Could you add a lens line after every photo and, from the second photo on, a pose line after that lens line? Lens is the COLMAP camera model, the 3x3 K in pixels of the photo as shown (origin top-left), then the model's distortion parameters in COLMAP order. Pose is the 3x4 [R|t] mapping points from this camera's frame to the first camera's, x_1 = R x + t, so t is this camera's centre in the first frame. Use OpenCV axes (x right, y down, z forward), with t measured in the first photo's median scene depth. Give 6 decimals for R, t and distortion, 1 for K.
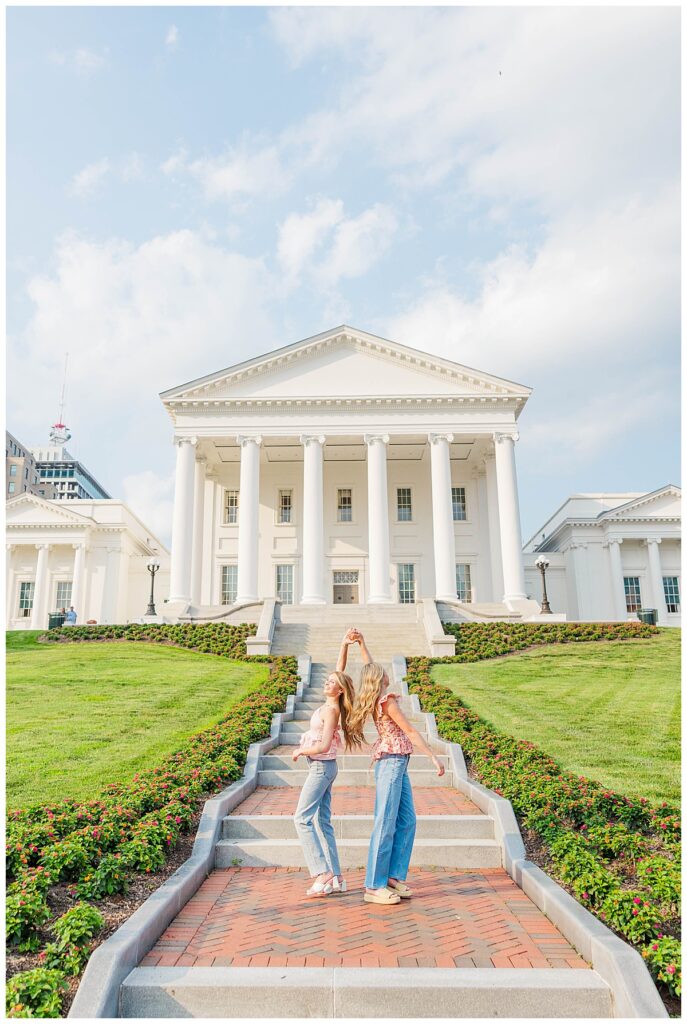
lens RADIAL K [[790.6, 0, 321.0], [0, 790.6, 476.4], [0, 0, 1]] dist [0.003568, 0.003589]
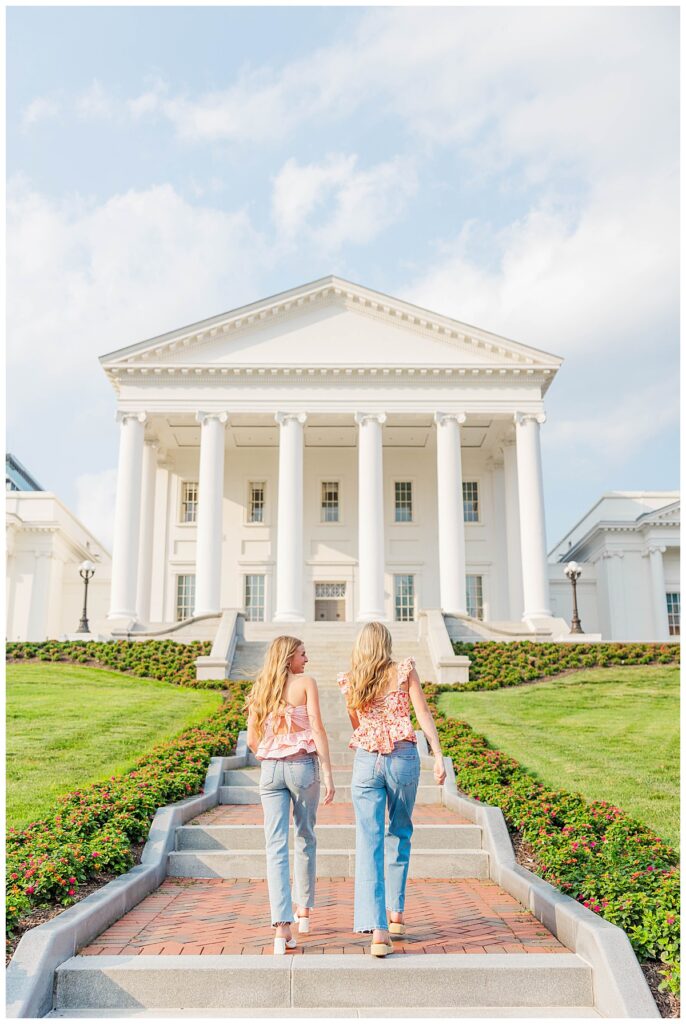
lens RADIAL K [[916.2, 0, 341.1], [0, 916.2, 512.1], [0, 0, 1]] dist [-0.007327, -0.002068]
pose [[0.999145, 0.011885, 0.039596, 0.007164], [-0.013123, 0.999428, 0.031153, 0.029943], [-0.039203, -0.031646, 0.998730, 0.102796]]
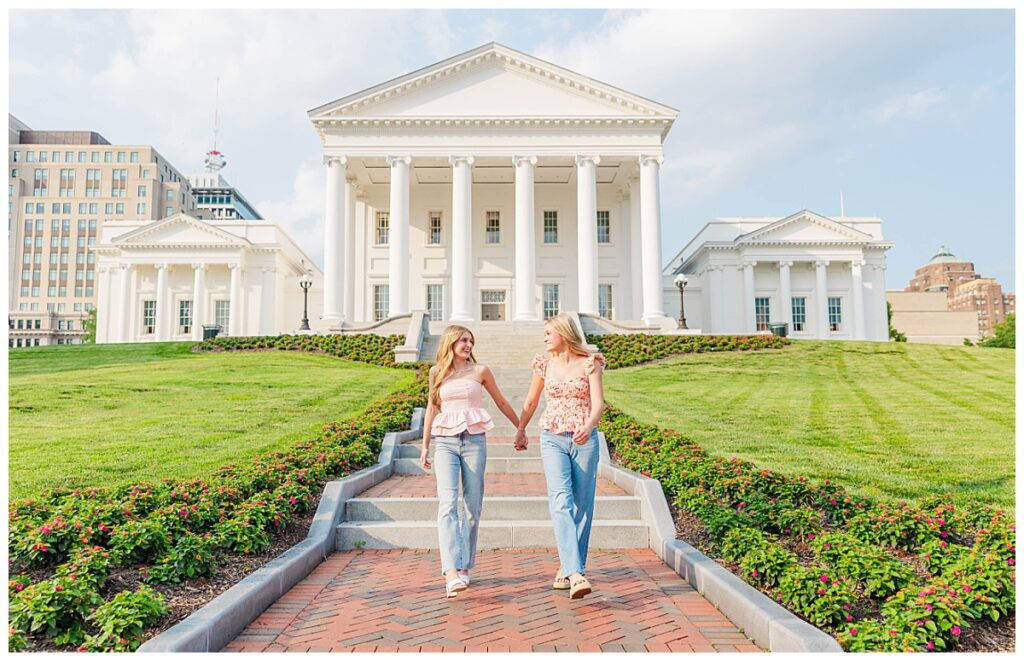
lens RADIAL K [[739.8, 0, 497.0], [0, 739.8, 332.8], [0, 0, 1]] dist [0.002487, 0.000335]
pose [[0.999412, 0.002952, 0.034170, 0.004912], [-0.008508, 0.986485, 0.163630, 0.024364], [-0.033225, -0.163825, 0.985930, 0.044727]]
